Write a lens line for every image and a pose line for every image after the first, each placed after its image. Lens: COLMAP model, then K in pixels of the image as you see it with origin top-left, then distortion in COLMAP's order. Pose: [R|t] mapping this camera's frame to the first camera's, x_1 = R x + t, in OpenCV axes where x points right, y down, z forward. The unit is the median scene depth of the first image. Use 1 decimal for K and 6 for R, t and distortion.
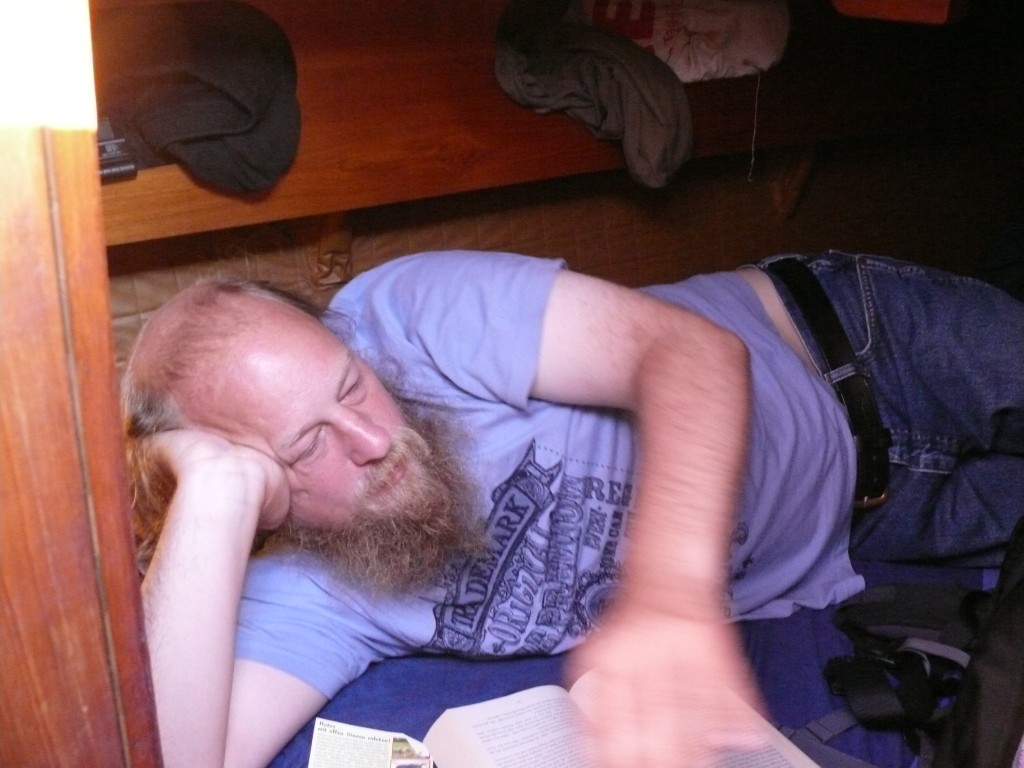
lens RADIAL K [[1067.8, 0, 510.2], [0, 1067.8, 382.0], [0, 0, 1]] dist [-0.143474, 0.000000]
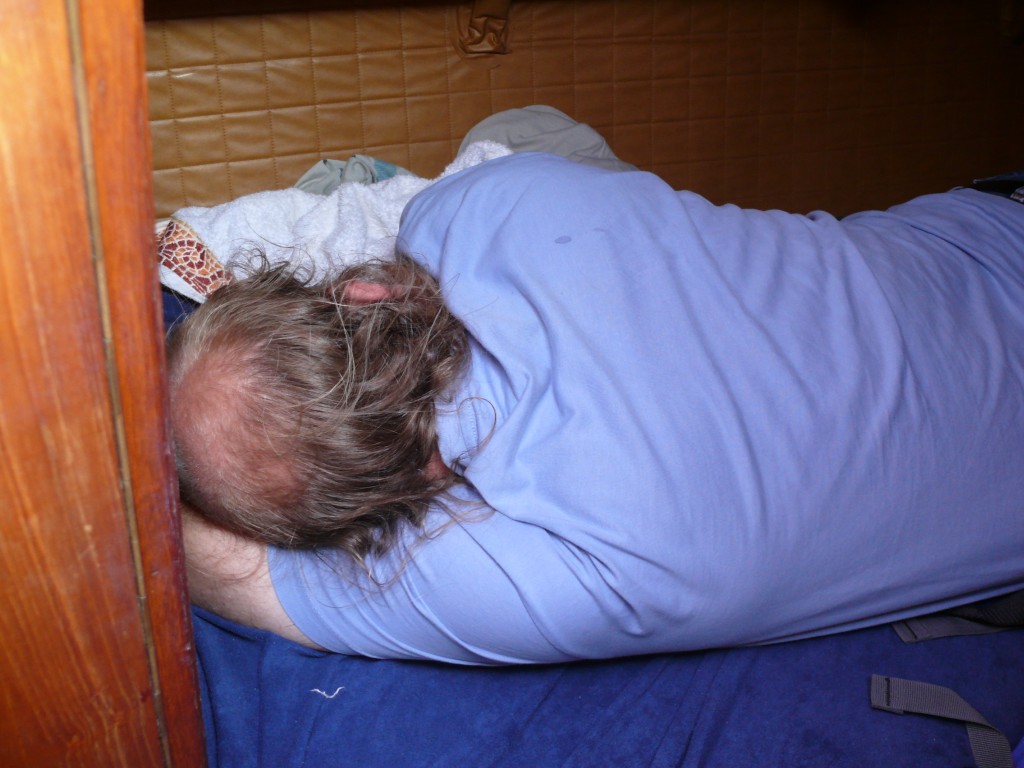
lens RADIAL K [[1067.8, 0, 512.6], [0, 1067.8, 387.2], [0, 0, 1]] dist [-0.143474, 0.000000]
pose [[0.982590, 0.151826, -0.107078, -0.018946], [-0.128757, 0.971983, 0.196648, 0.009868], [0.133934, -0.179437, 0.974610, 0.283603]]
